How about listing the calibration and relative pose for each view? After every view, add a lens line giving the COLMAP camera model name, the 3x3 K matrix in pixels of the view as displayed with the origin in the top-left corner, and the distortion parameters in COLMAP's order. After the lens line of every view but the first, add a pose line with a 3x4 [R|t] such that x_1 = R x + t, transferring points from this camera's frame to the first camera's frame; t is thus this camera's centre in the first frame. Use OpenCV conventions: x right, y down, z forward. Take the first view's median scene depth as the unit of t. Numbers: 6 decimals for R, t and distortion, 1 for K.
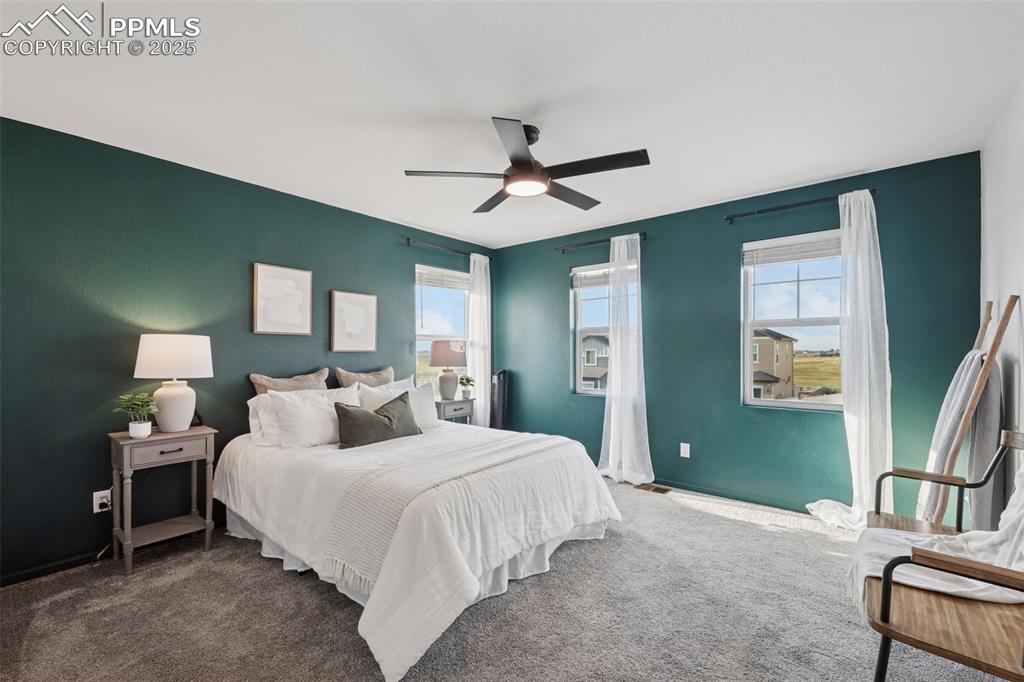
lens RADIAL K [[429.3, 0, 510.6], [0, 429.3, 347.5], [0, 0, 1]] dist [-0.000333, -0.000068]
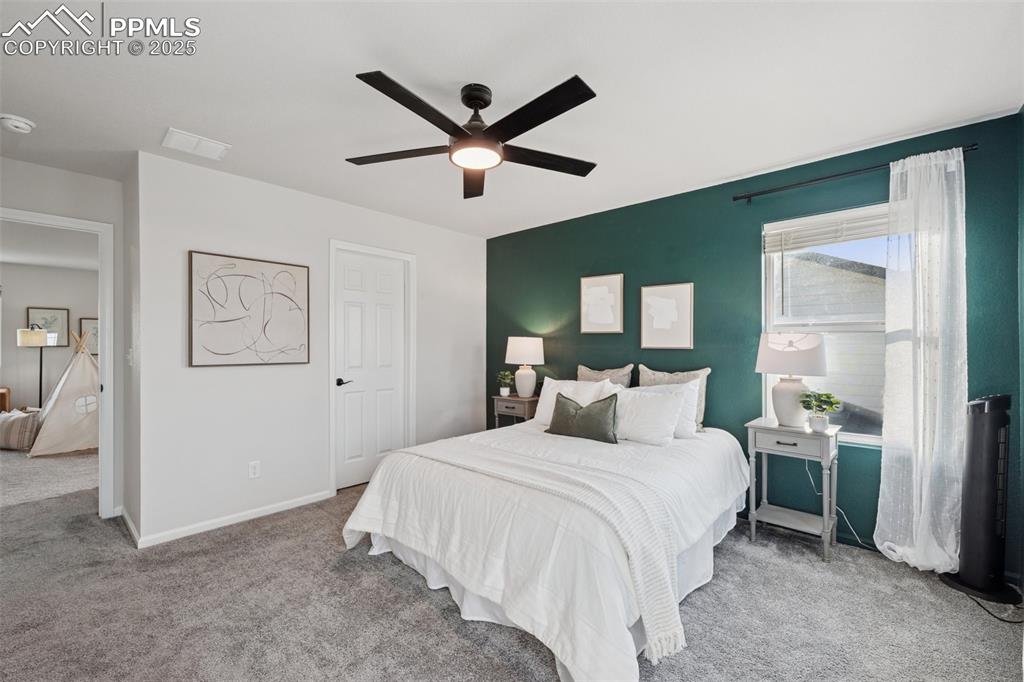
lens RADIAL K [[429.3, 0, 510.6], [0, 429.3, 347.5], [0, 0, 1]] dist [-0.000333, -0.000068]
pose [[-0.037950, 0.002168, -0.999277, 0.610964], [0.001864, 0.999996, 0.002099, 0.004045], [0.999278, -0.001783, -0.037954, 0.762969]]
